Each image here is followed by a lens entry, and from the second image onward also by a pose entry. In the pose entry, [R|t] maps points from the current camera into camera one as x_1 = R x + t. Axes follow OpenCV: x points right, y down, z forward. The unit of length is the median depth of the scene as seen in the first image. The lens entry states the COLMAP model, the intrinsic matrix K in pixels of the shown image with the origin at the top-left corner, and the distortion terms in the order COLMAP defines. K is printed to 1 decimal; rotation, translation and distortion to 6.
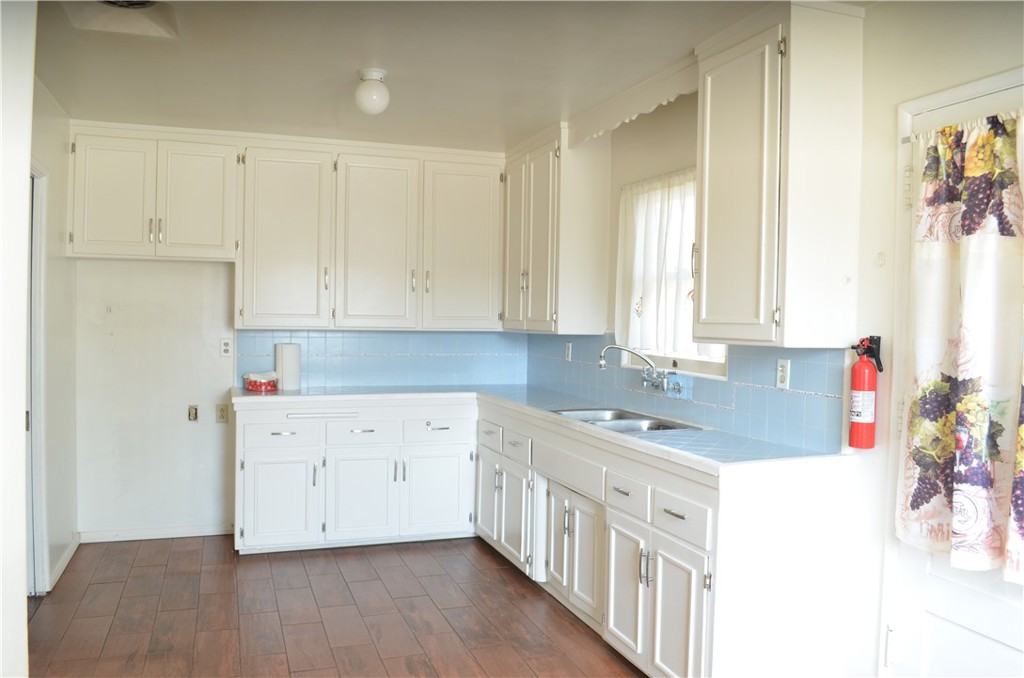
lens RADIAL K [[810.9, 0, 514.3], [0, 810.9, 342.3], [0, 0, 1]] dist [-0.077521, 0.007950]
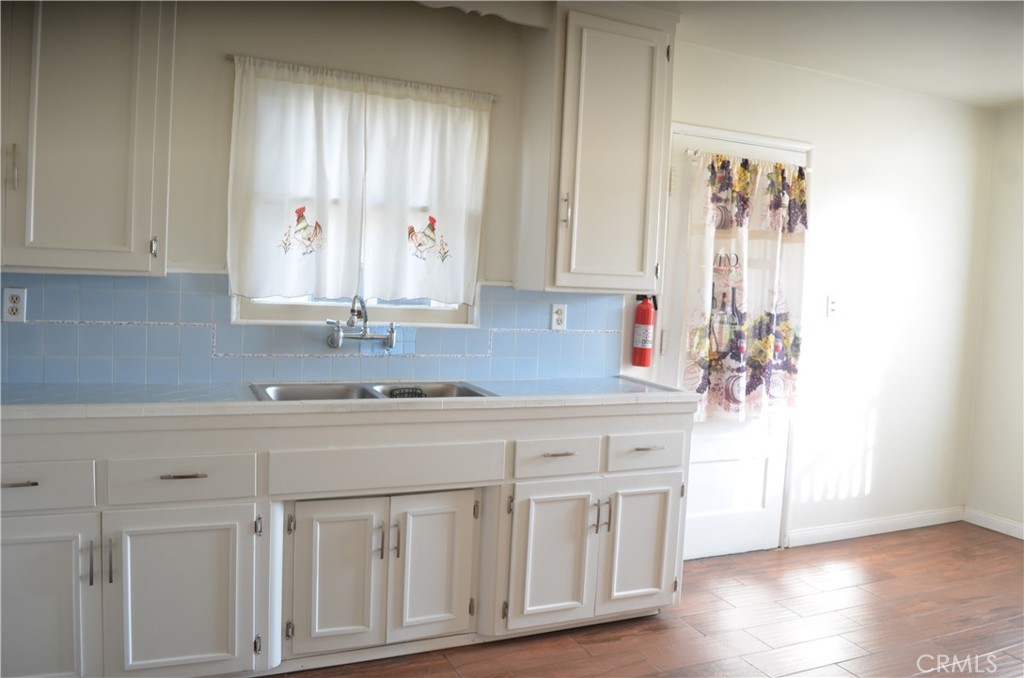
lens RADIAL K [[810.9, 0, 531.6], [0, 810.9, 328.9], [0, 0, 1]] dist [-0.077521, 0.007950]
pose [[-0.096712, -0.086817, 0.991519, -0.670478], [-0.021398, 0.996140, 0.085134, -0.033582], [-0.995082, -0.012983, -0.098197, 0.970962]]
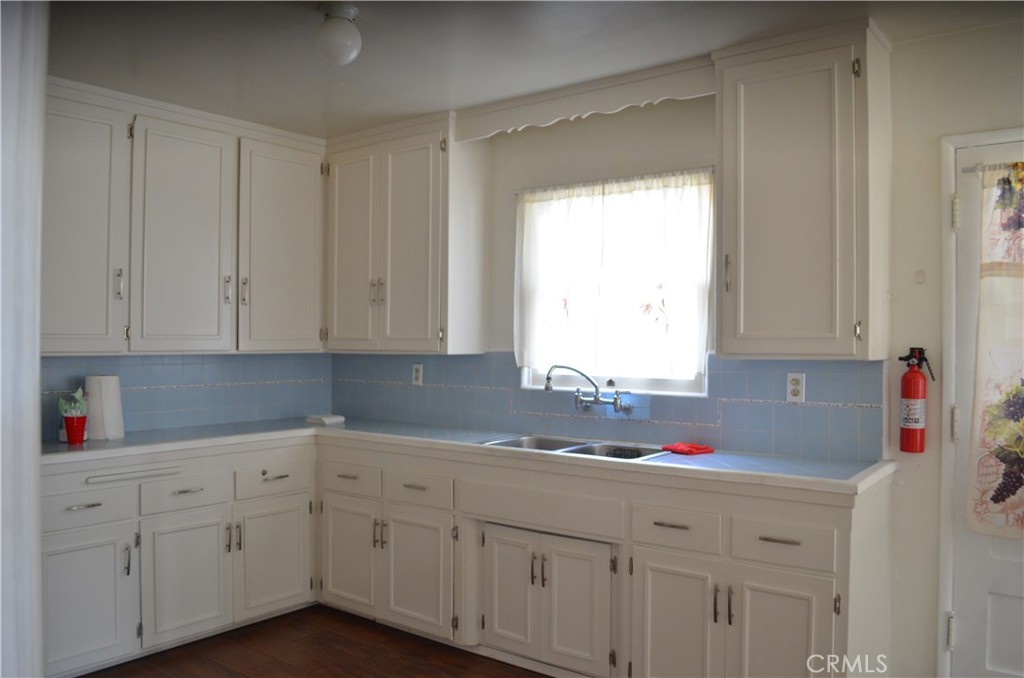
lens RADIAL K [[810.9, 0, 522.5], [0, 810.9, 338.8], [0, 0, 1]] dist [-0.077521, 0.007950]
pose [[0.839792, -0.013598, 0.542738, -0.425928], [0.027295, 0.999480, -0.017194, -0.011579], [-0.542221, 0.029253, 0.839726, 0.281518]]
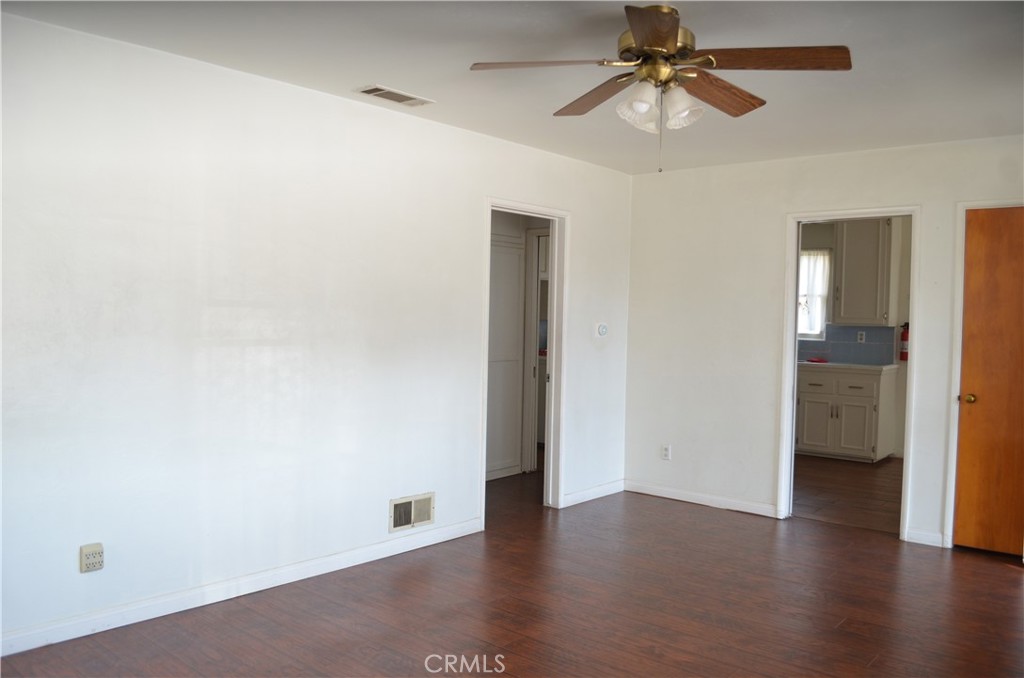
lens RADIAL K [[810.9, 0, 519.7], [0, 810.9, 338.6], [0, 0, 1]] dist [-0.077521, 0.007950]
pose [[0.868261, -0.018499, 0.495762, -1.638834], [0.010617, 0.999769, 0.018712, -0.013644], [-0.495994, -0.010984, 0.868257, -0.611255]]
